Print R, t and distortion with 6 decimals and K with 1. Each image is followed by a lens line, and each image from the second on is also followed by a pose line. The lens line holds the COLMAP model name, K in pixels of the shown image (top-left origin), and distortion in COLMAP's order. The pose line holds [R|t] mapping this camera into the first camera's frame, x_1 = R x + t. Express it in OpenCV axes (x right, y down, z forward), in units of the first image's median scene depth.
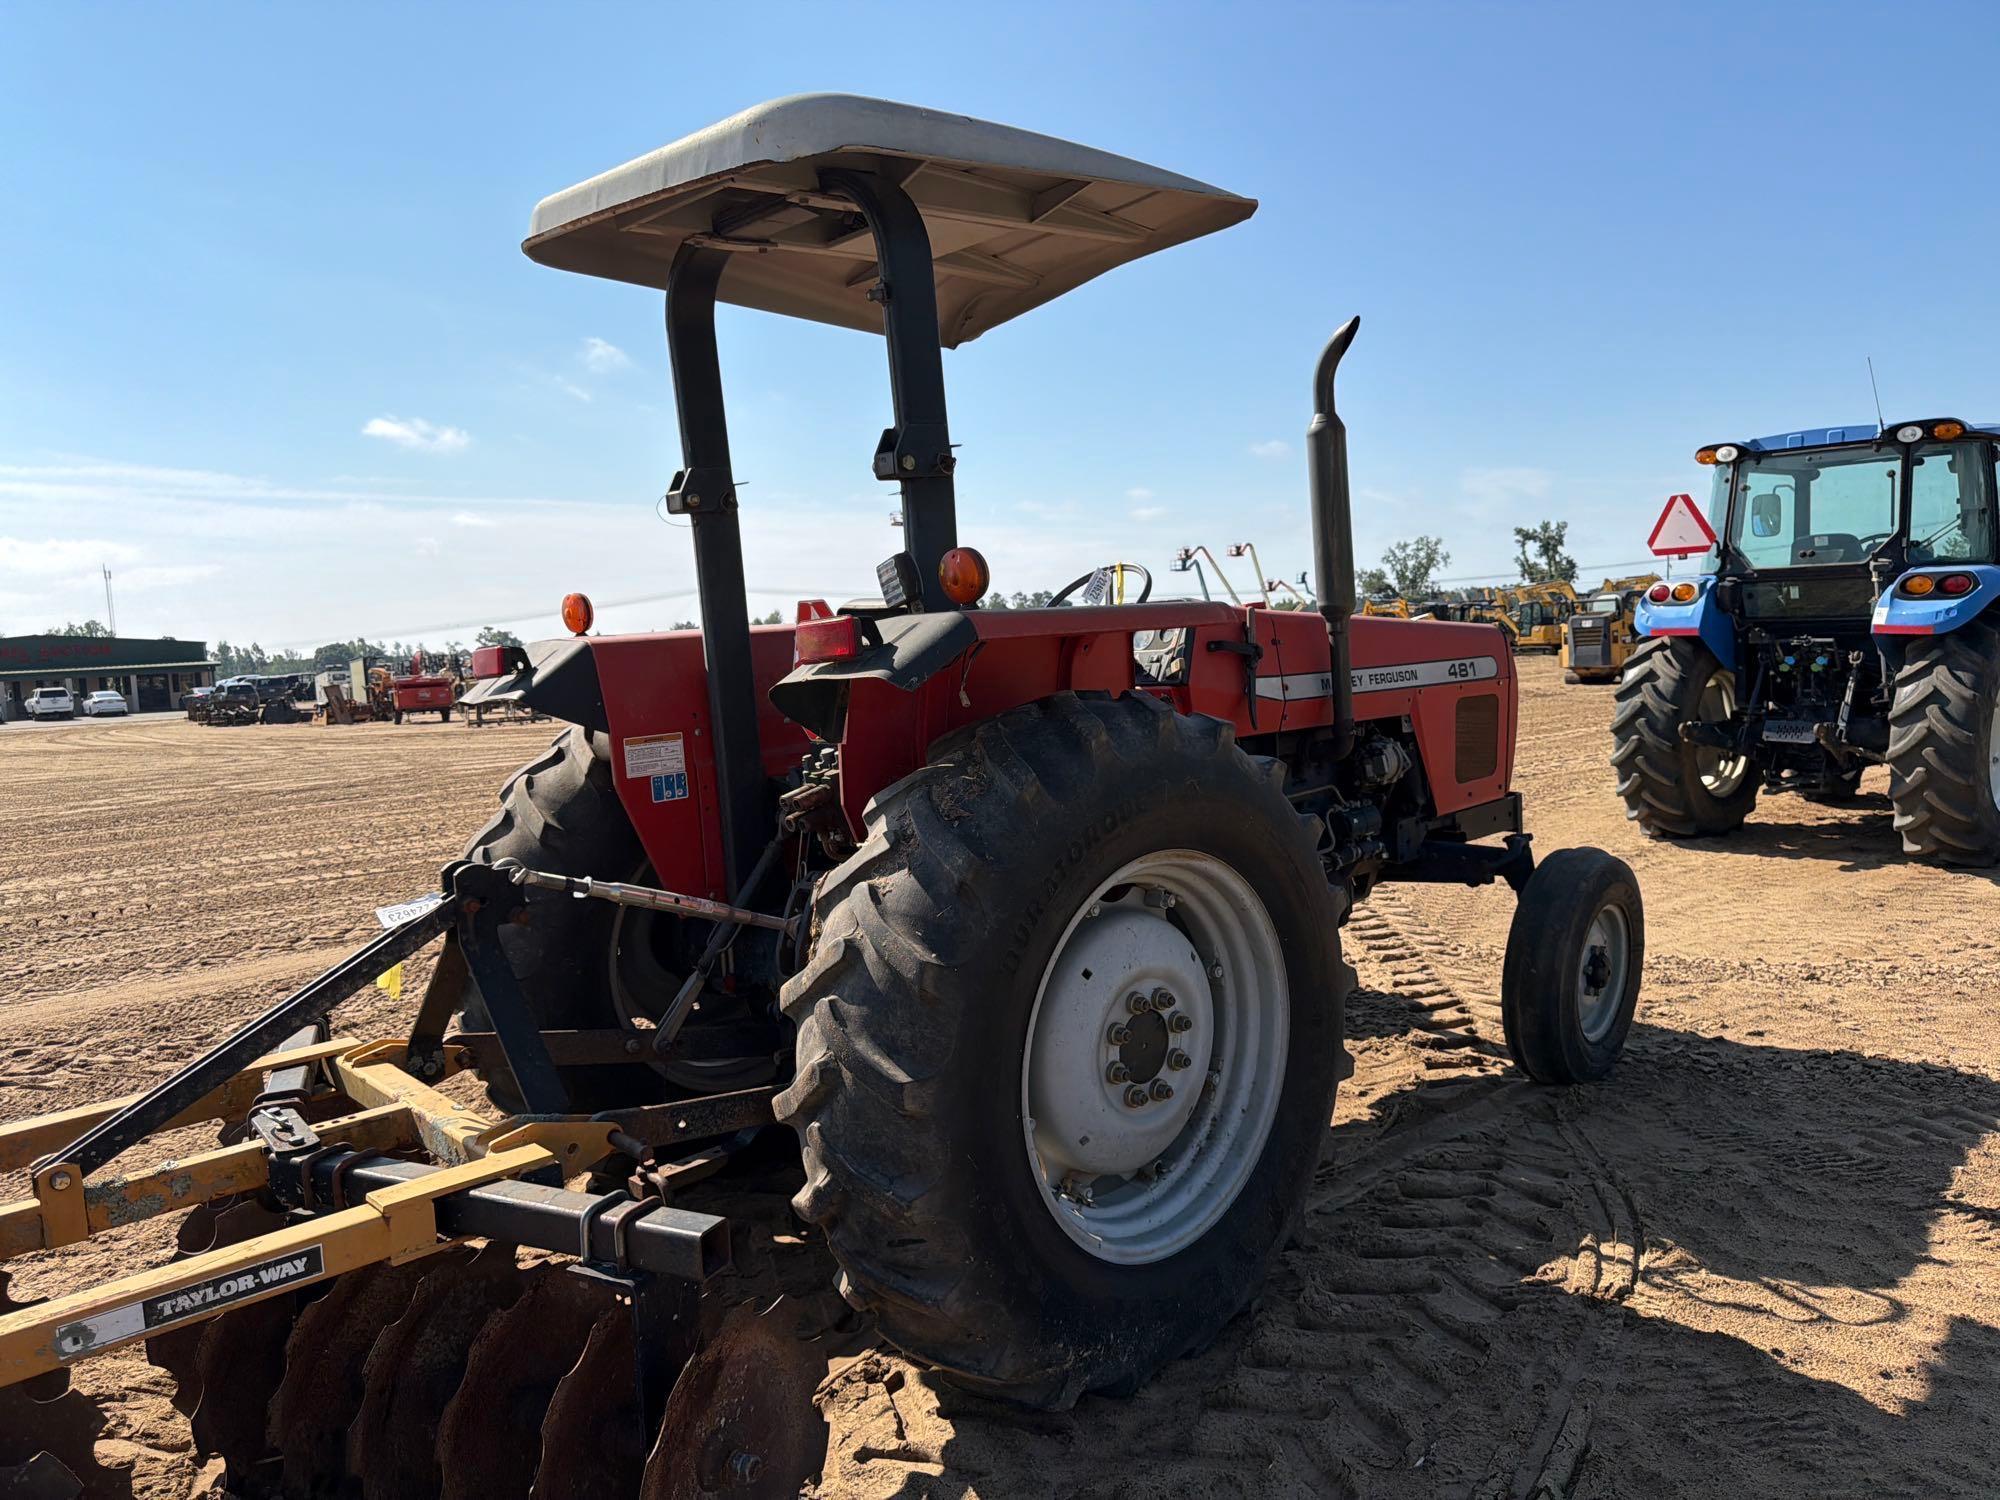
lens RADIAL K [[1399.0, 0, 993.4], [0, 1399.0, 749.9], [0, 0, 1]] dist [0.112445, -0.192472]
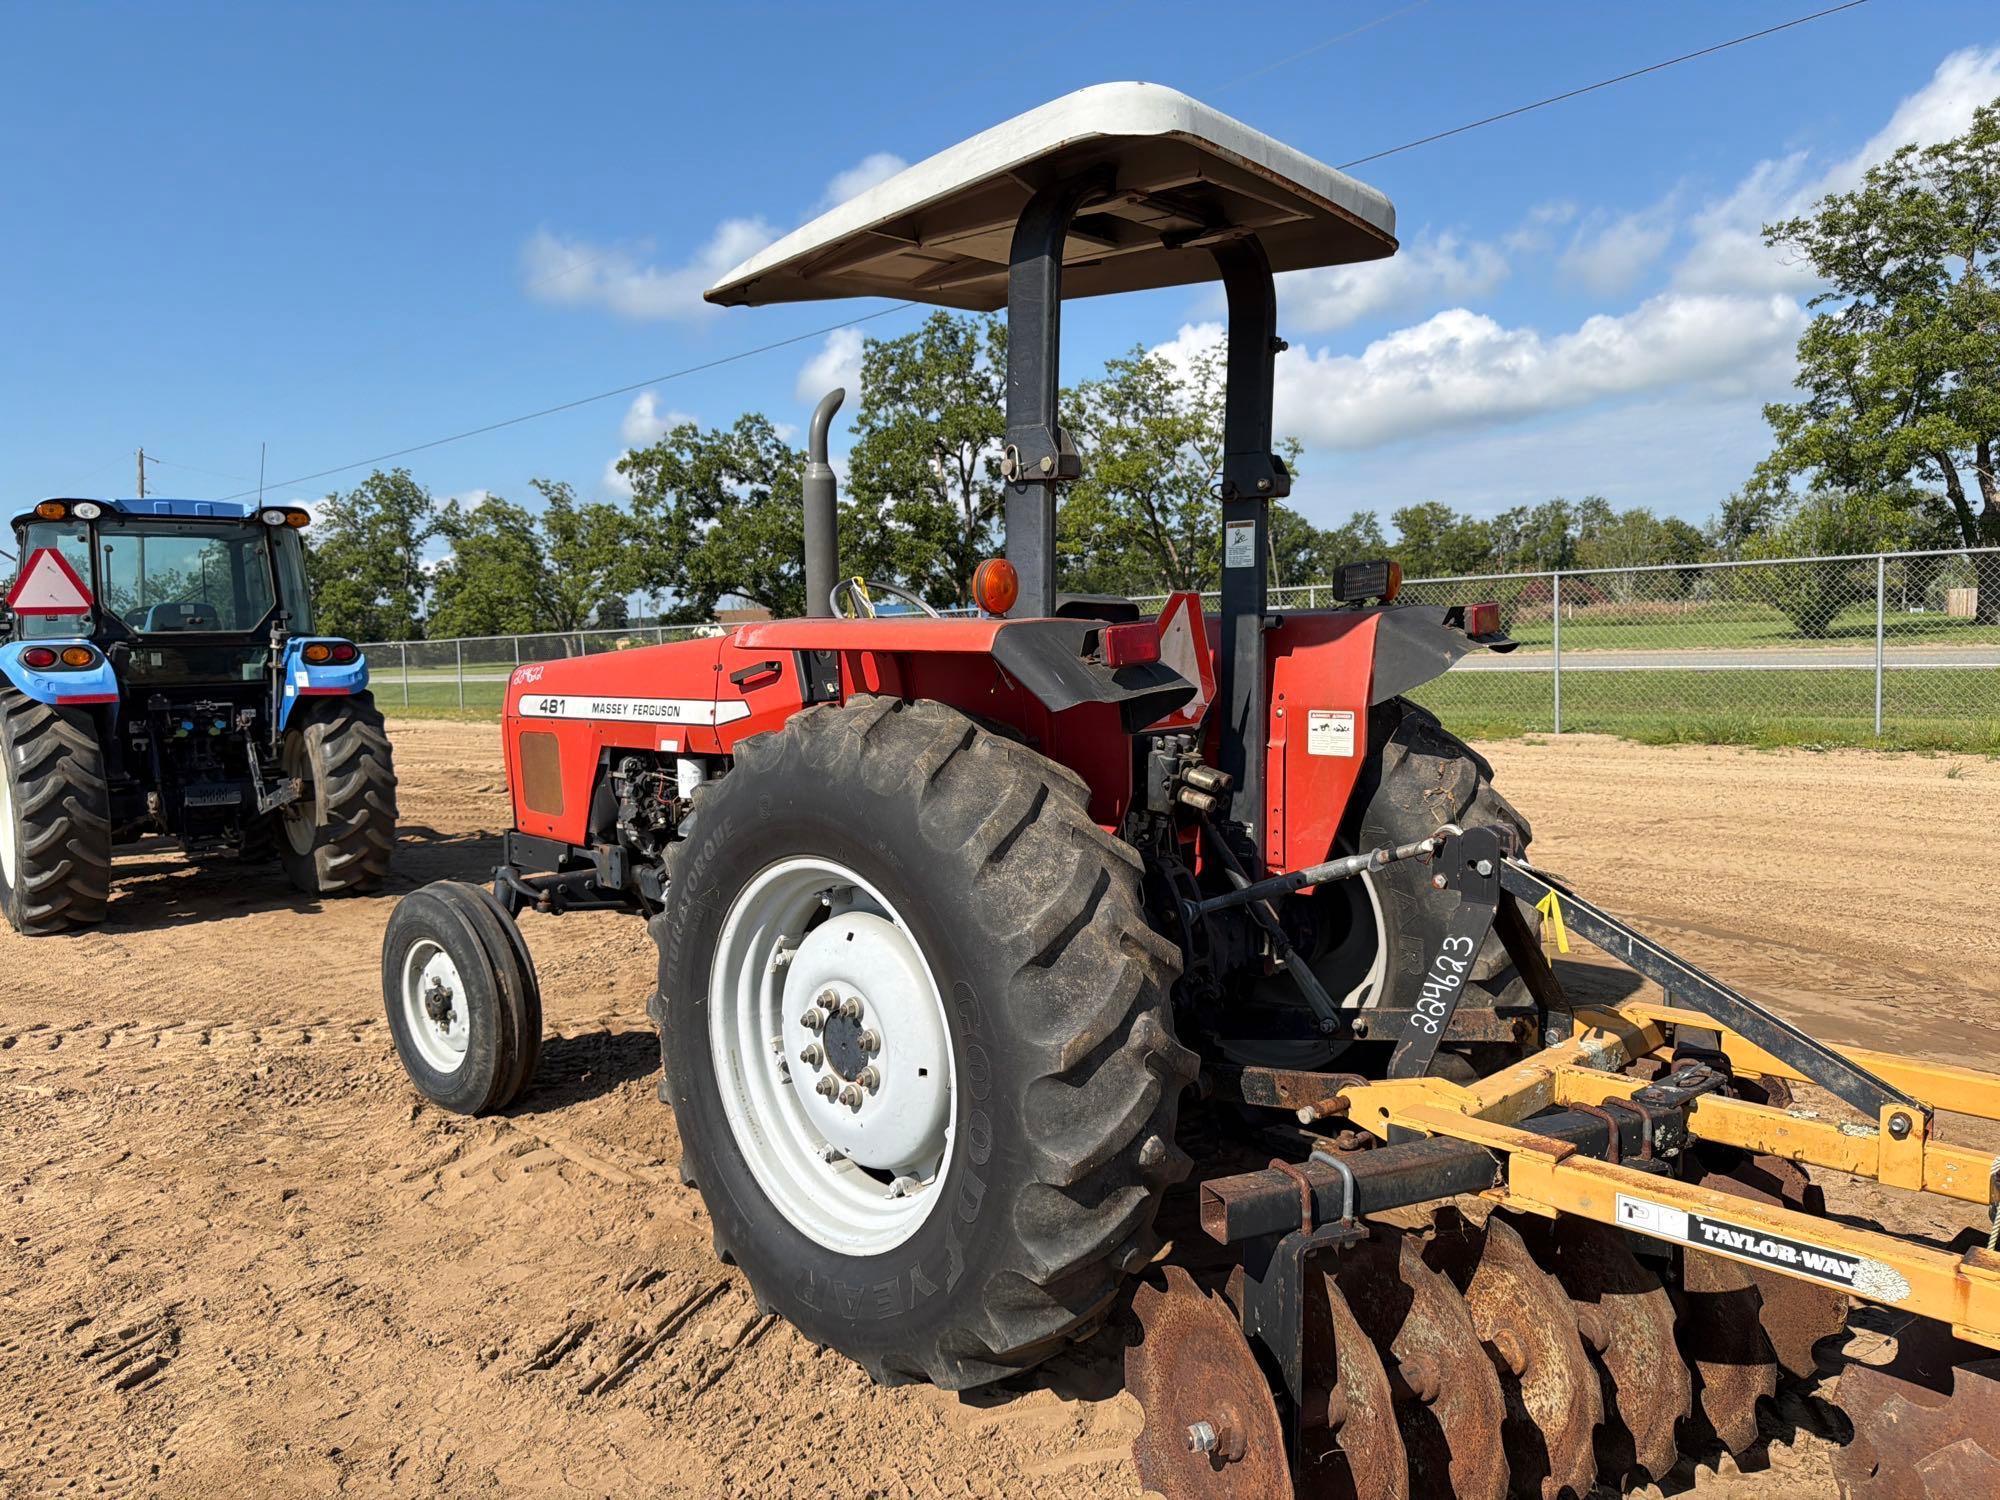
lens RADIAL K [[1425.5, 0, 997.8], [0, 1425.5, 791.2], [0, 0, 1]] dist [0.026325, -0.033152]
pose [[-0.031779, -0.060104, 0.997686, -0.872215], [0.113802, 0.991481, 0.063355, -0.031995], [-0.992995, 0.115552, -0.024668, 0.848480]]
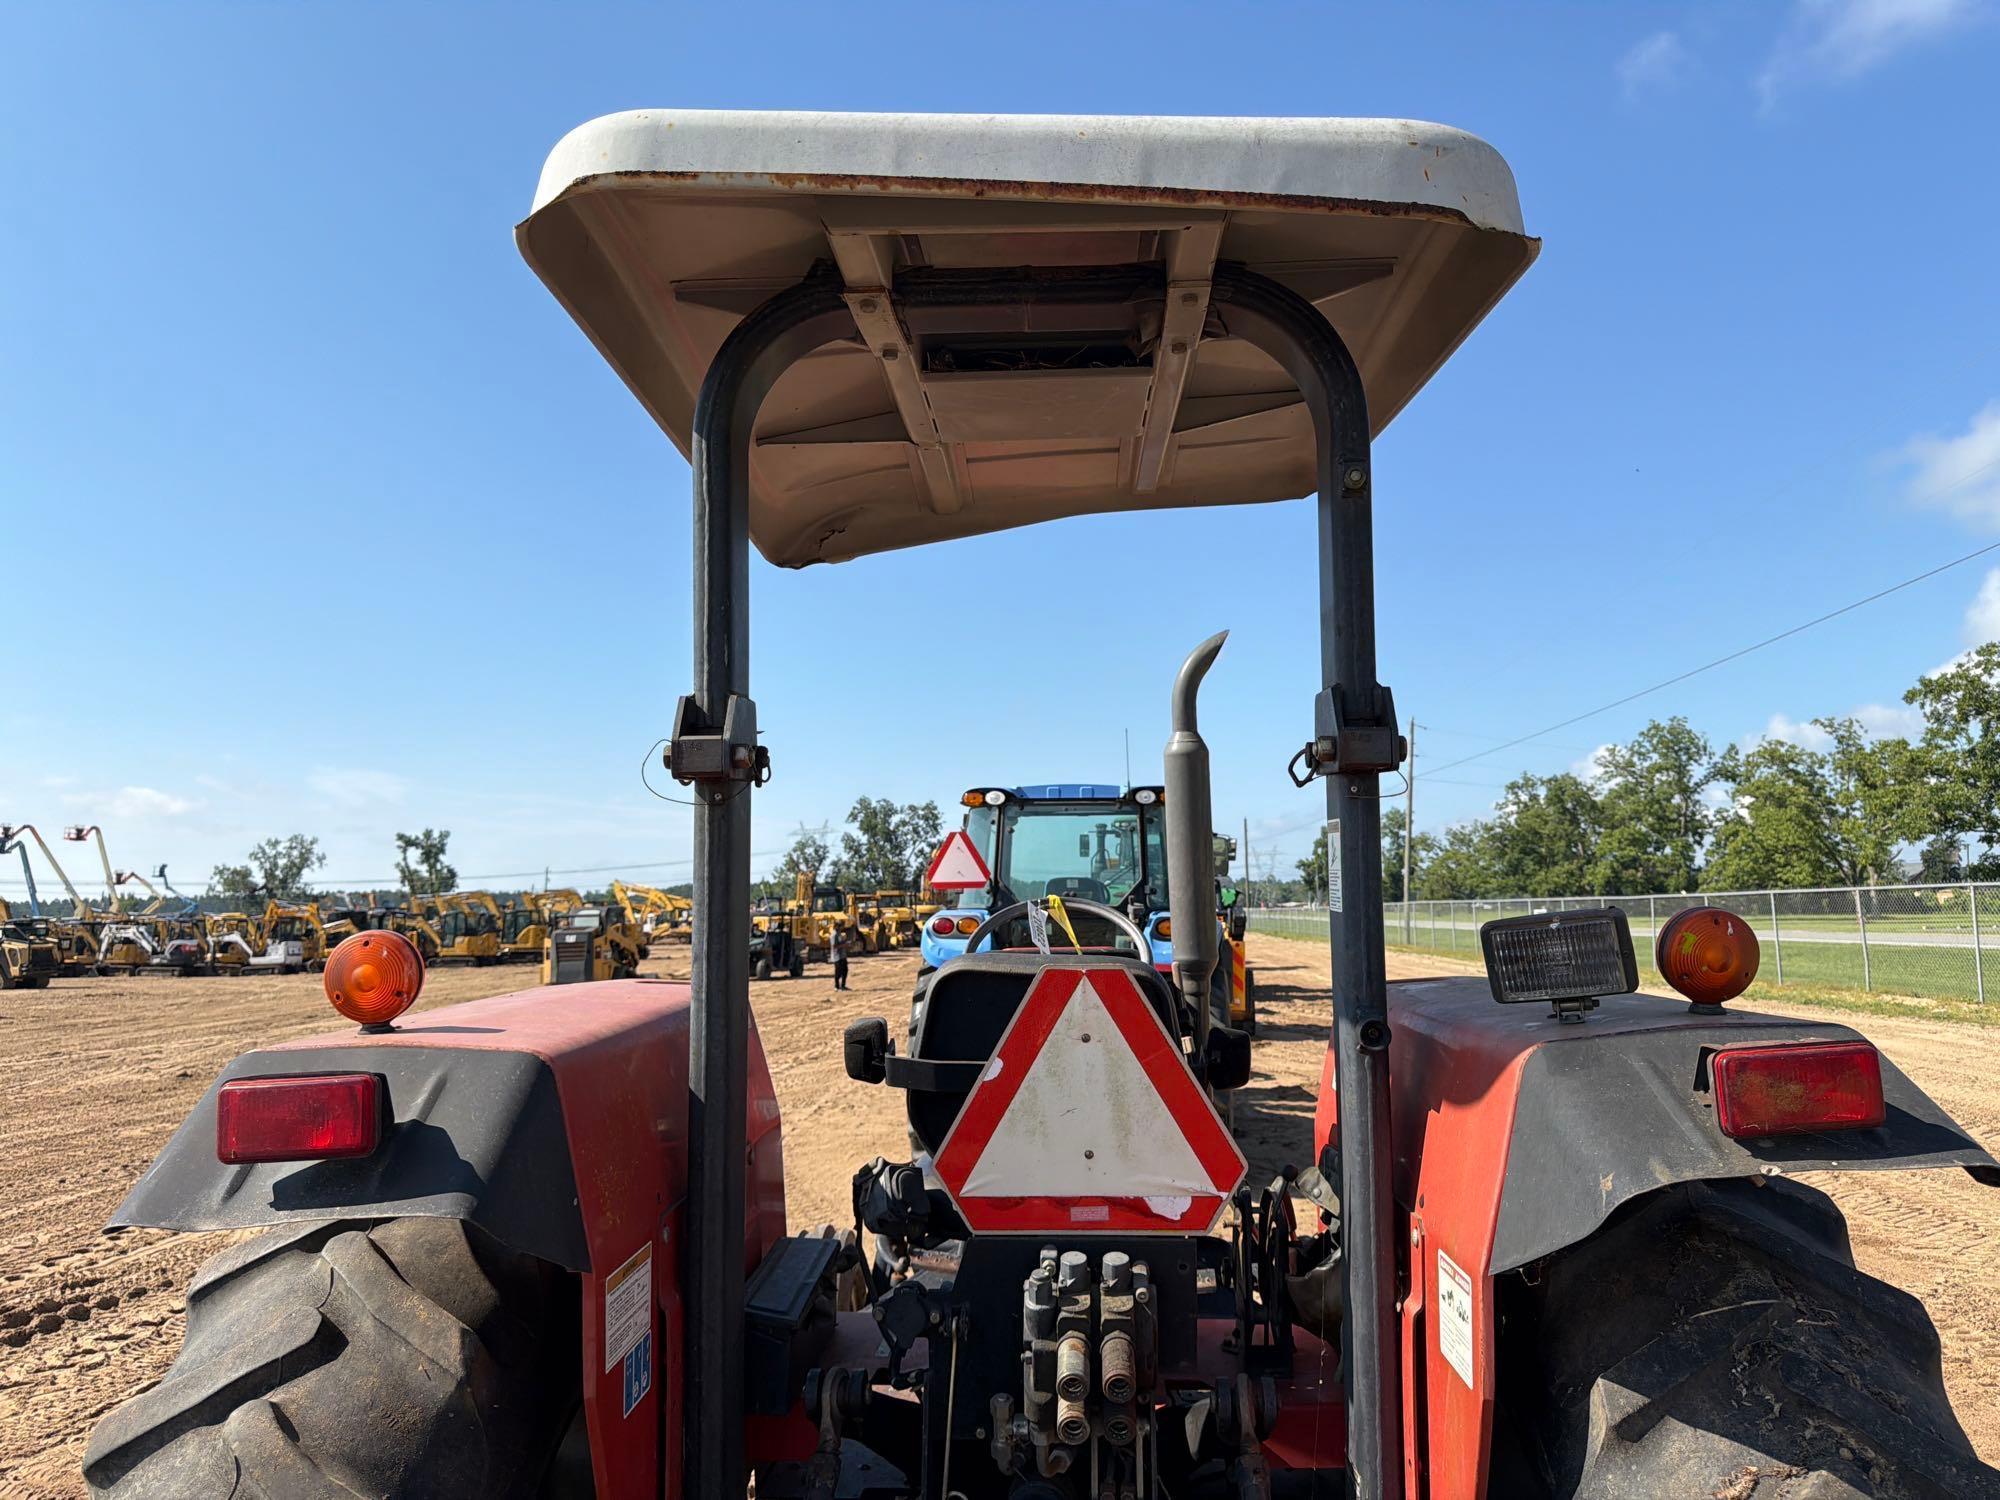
lens RADIAL K [[1417.6, 0, 1000.0], [0, 1417.6, 750.0], [0, 0, 1]] dist [0.036009, -0.046860]
pose [[0.729404, 0.114862, 0.674372, -0.398208], [0.032243, 0.978935, -0.201610, -0.055183], [-0.683323, 0.168799, 0.710335, 0.439543]]
